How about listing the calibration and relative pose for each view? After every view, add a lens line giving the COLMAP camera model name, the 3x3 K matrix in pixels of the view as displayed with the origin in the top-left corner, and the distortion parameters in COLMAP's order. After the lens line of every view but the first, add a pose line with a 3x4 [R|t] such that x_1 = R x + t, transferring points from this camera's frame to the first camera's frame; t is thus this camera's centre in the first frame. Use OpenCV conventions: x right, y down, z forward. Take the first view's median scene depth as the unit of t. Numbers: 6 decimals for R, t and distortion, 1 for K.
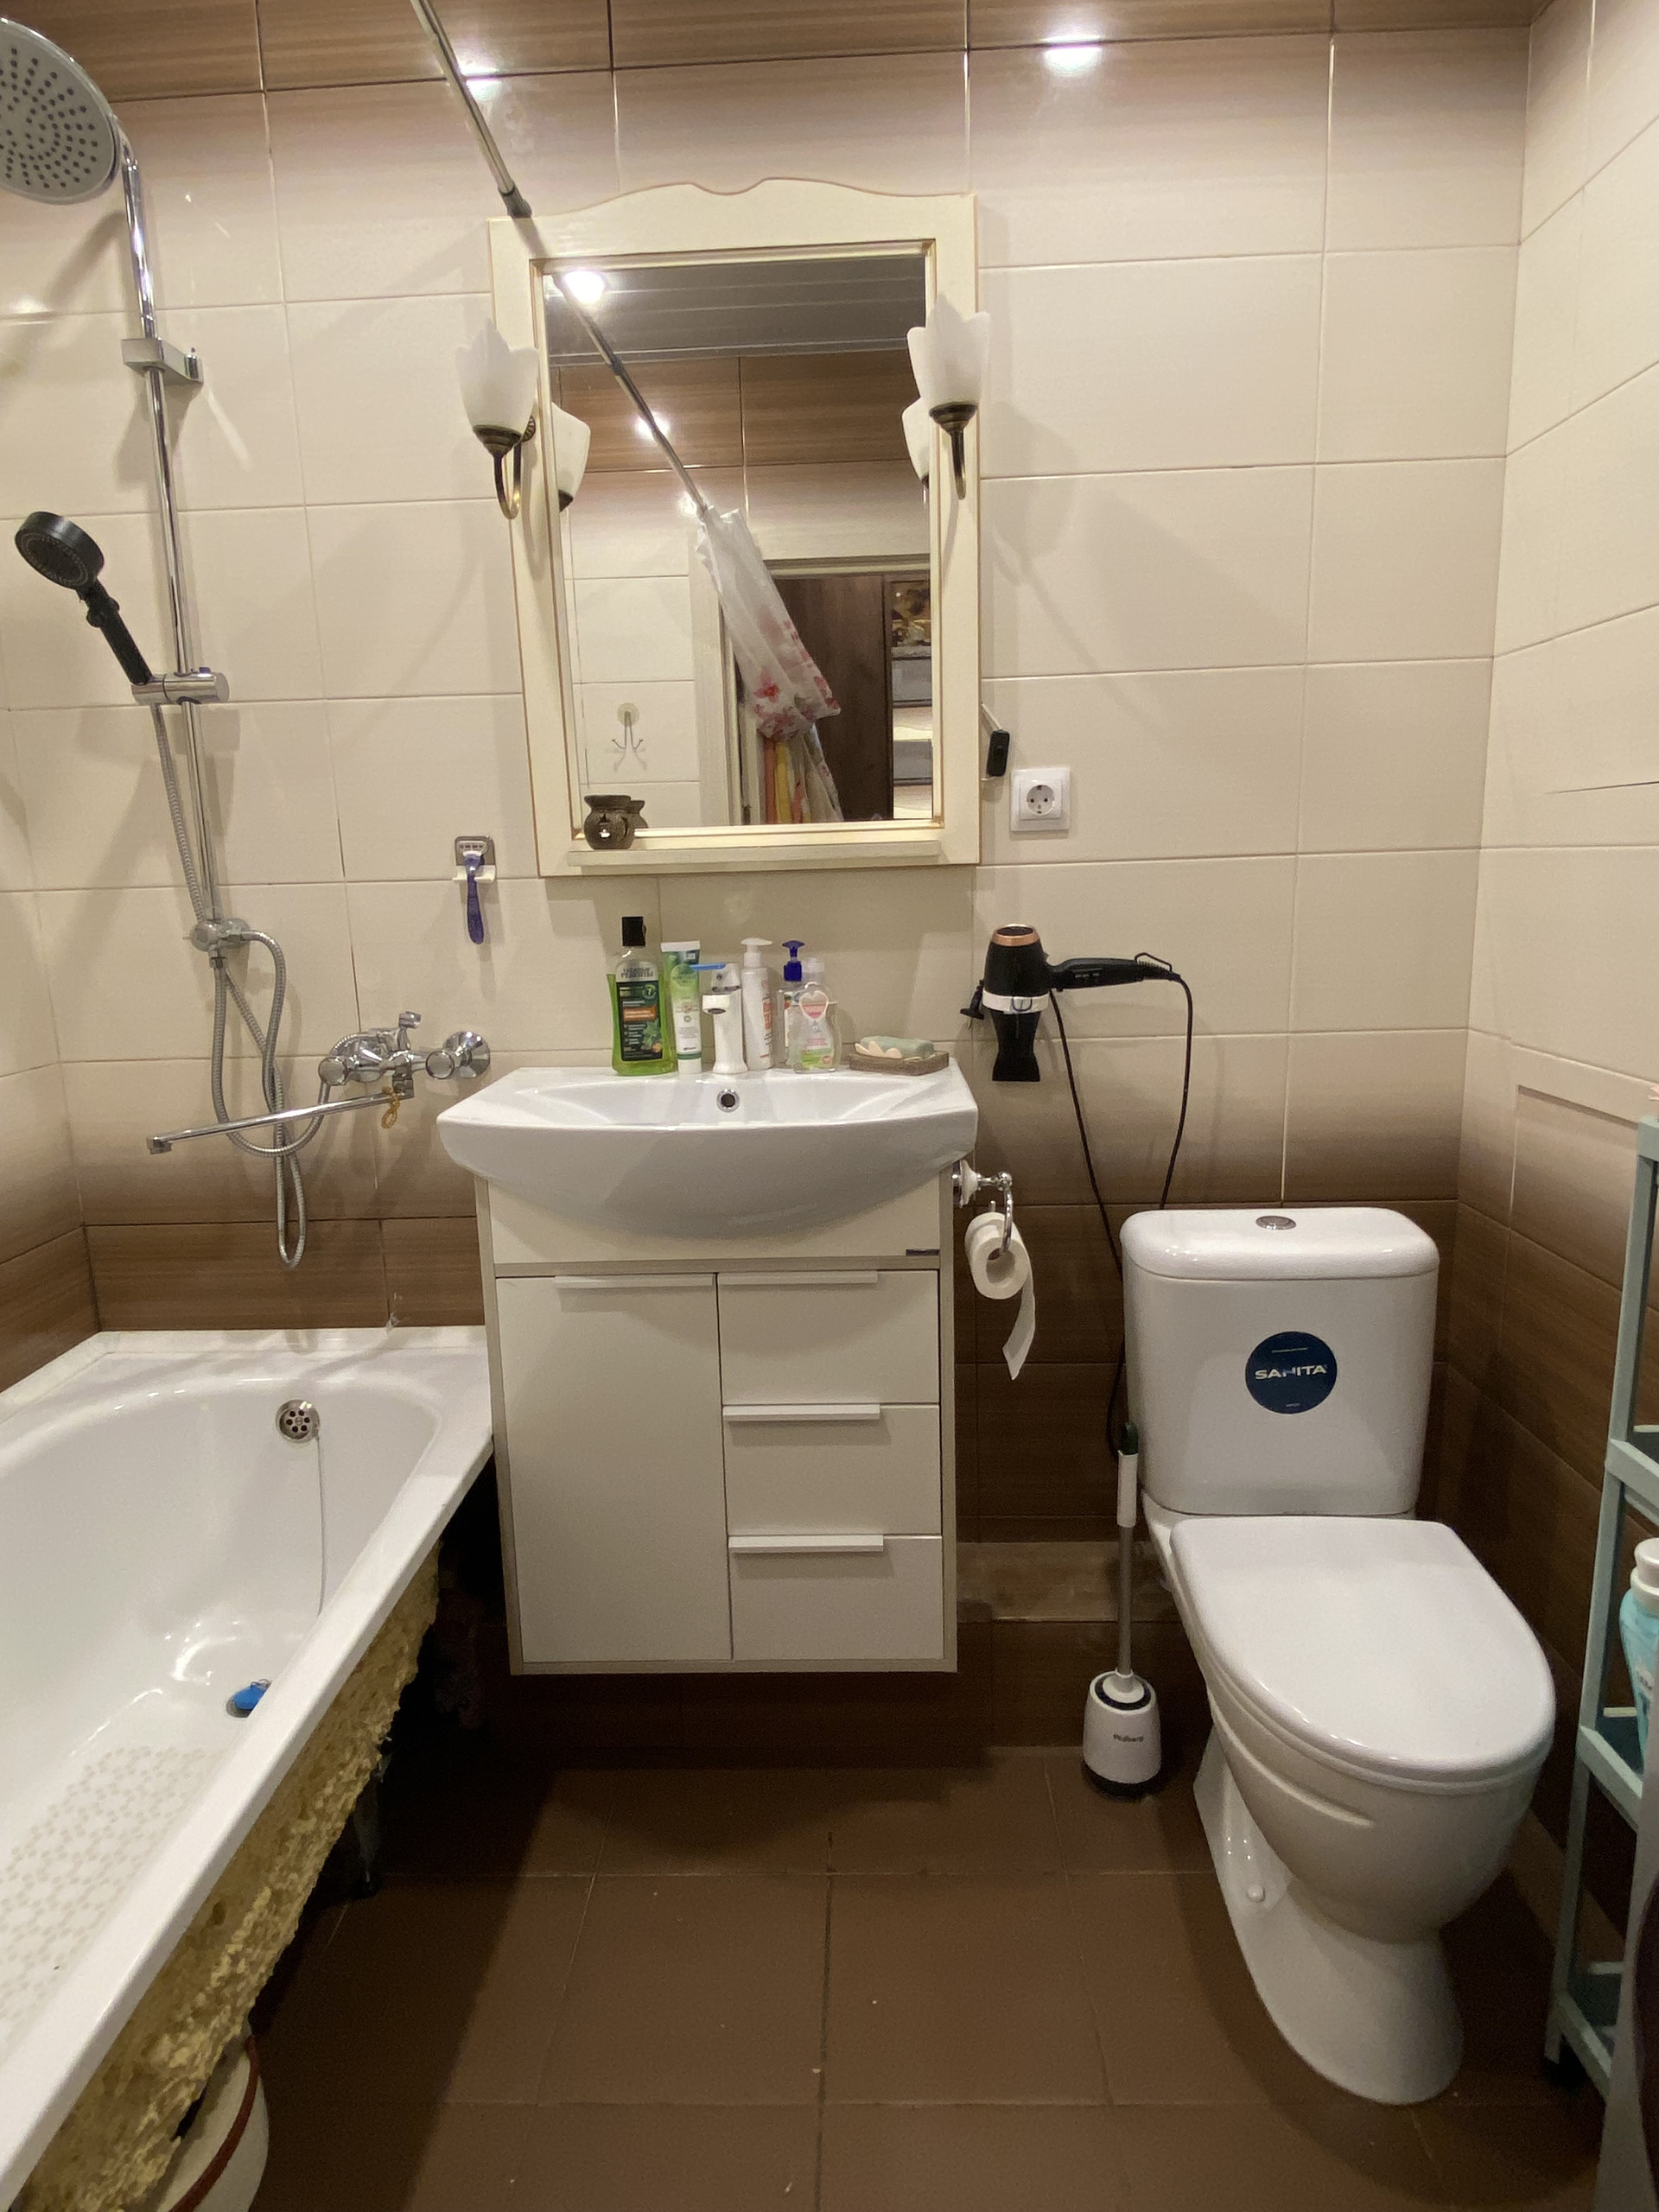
lens RADIAL K [[1205.2, 0, 818.9], [0, 1205.2, 1074.6], [0, 0, 1]] dist [0.037602, -0.051089]
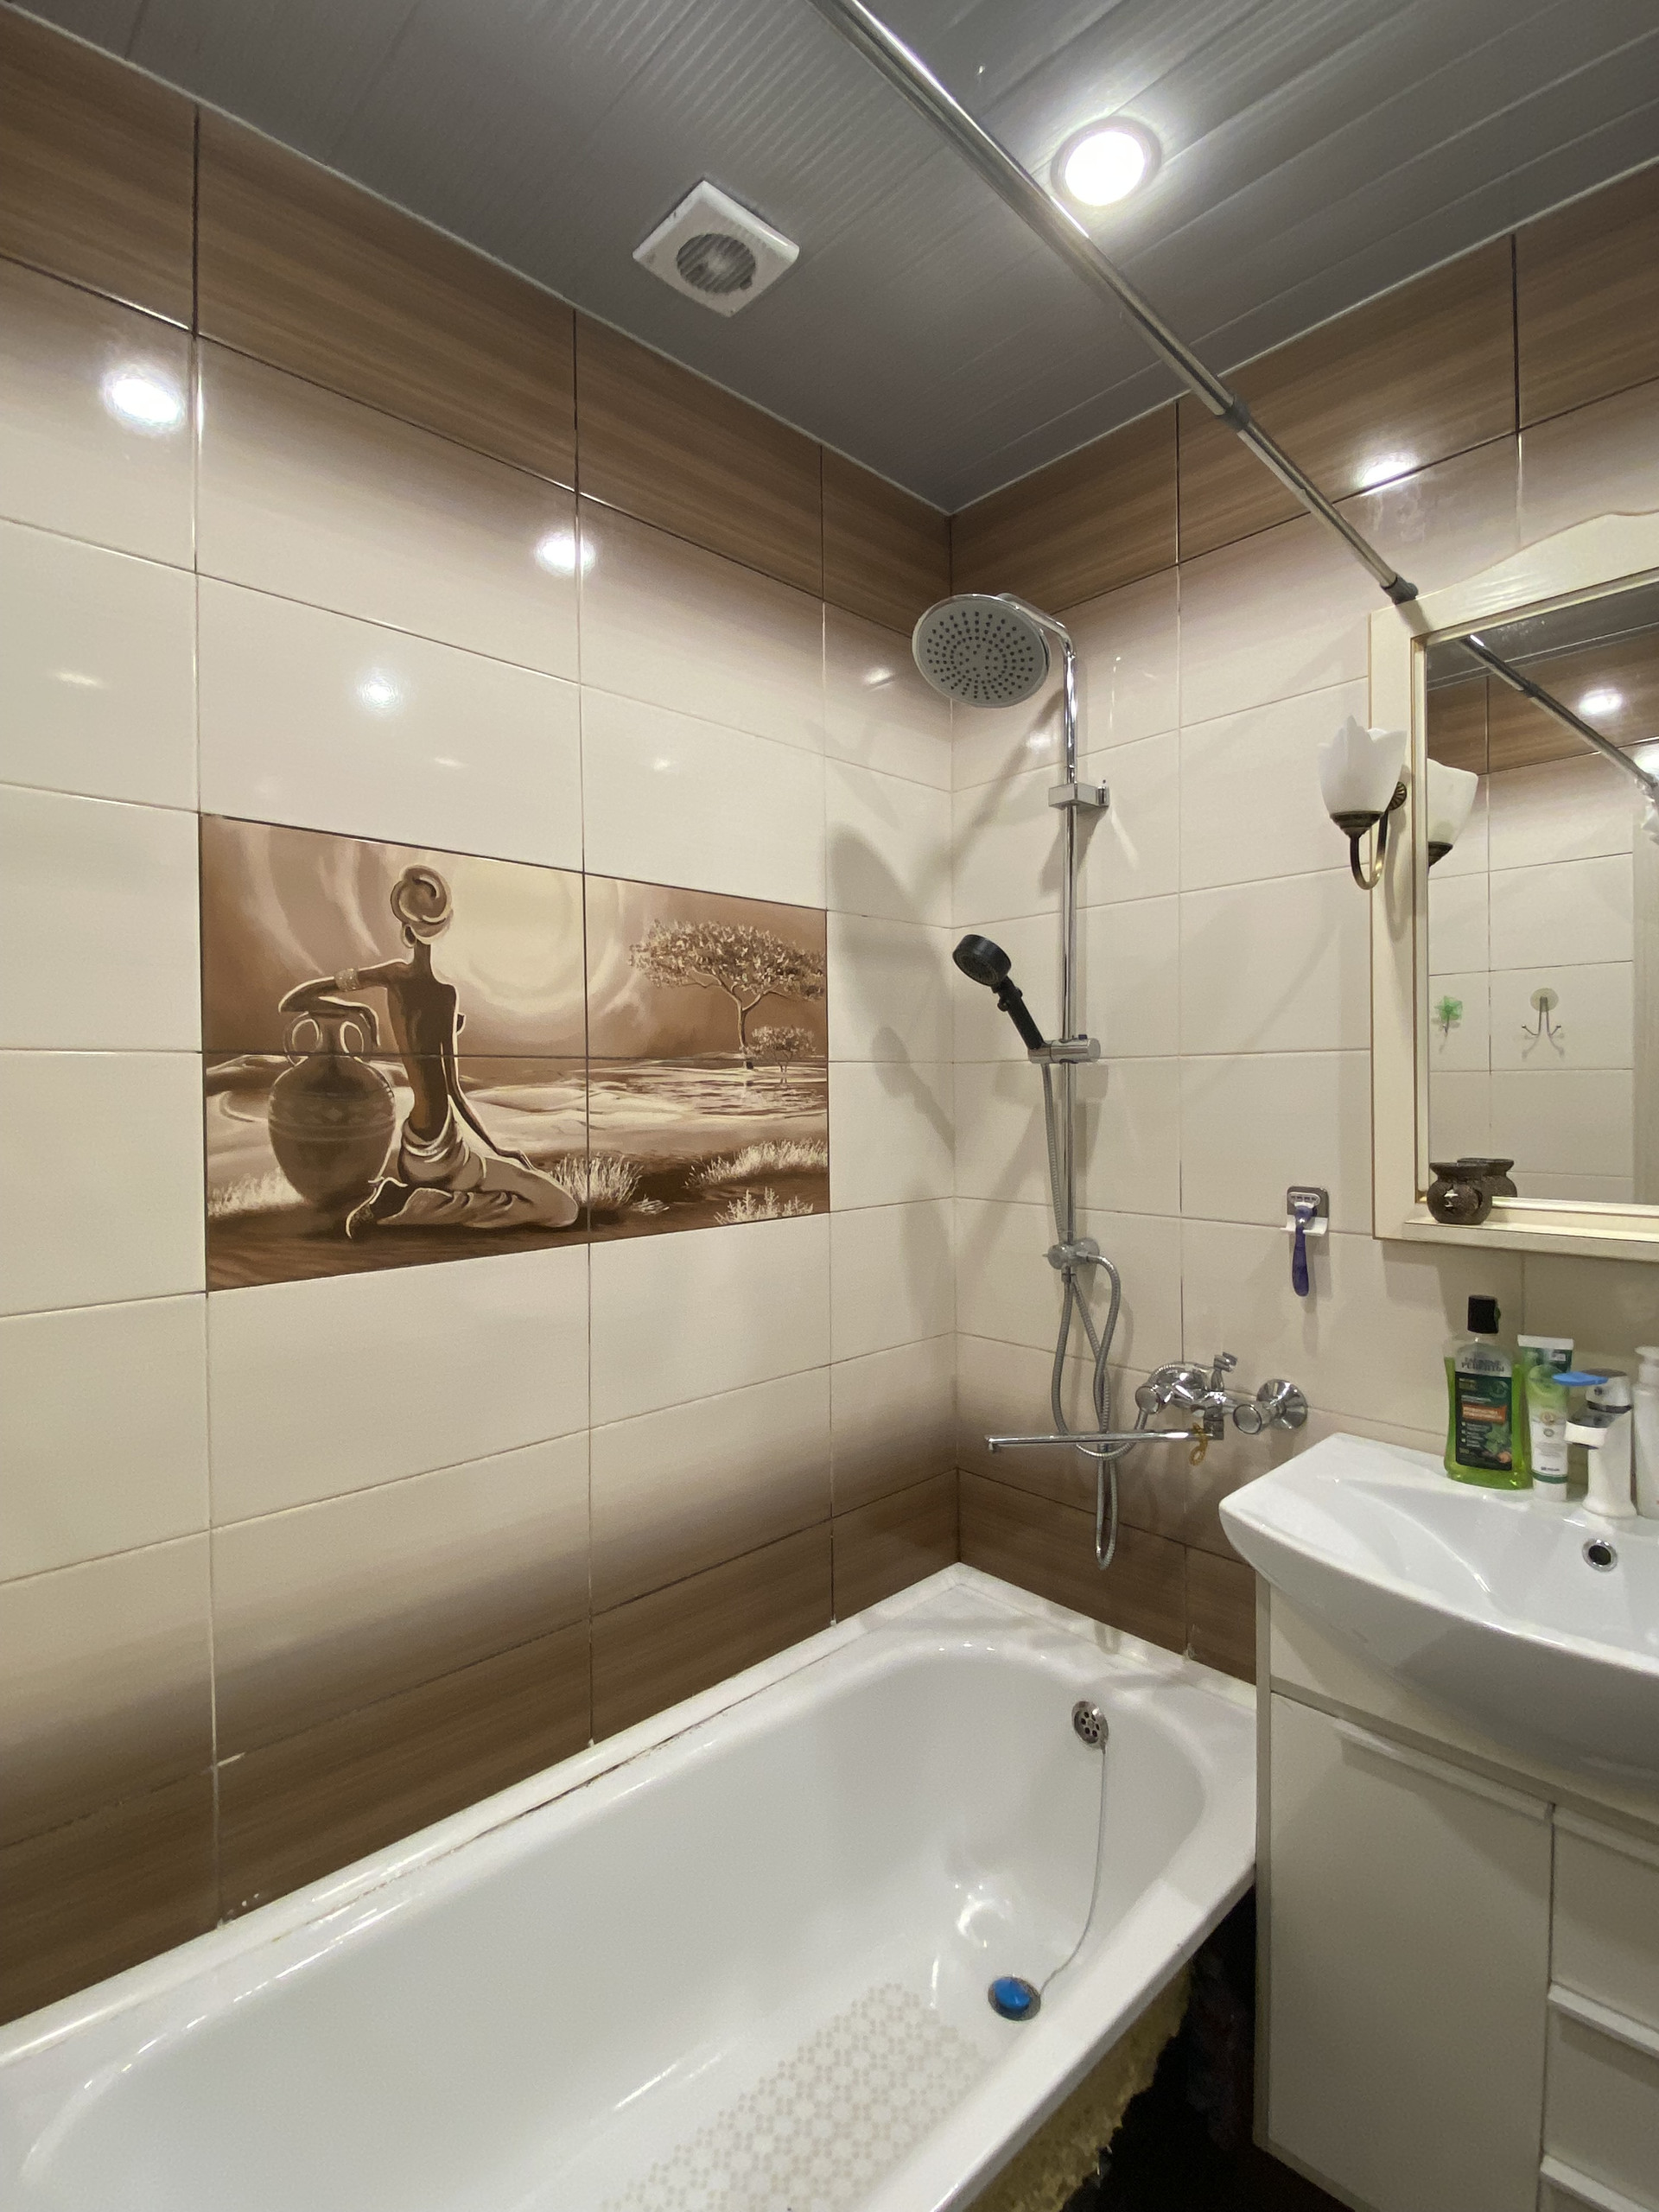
lens RADIAL K [[1046.4, 0, 831.9], [0, 1046.4, 1080.2], [0, 0, 1]] dist [0.032713, -0.030114]
pose [[0.717370, 0.020158, -0.696401, 0.038452], [-0.139904, 0.983388, -0.115651, -0.131327], [0.682501, 0.180393, 0.708273, 0.099057]]
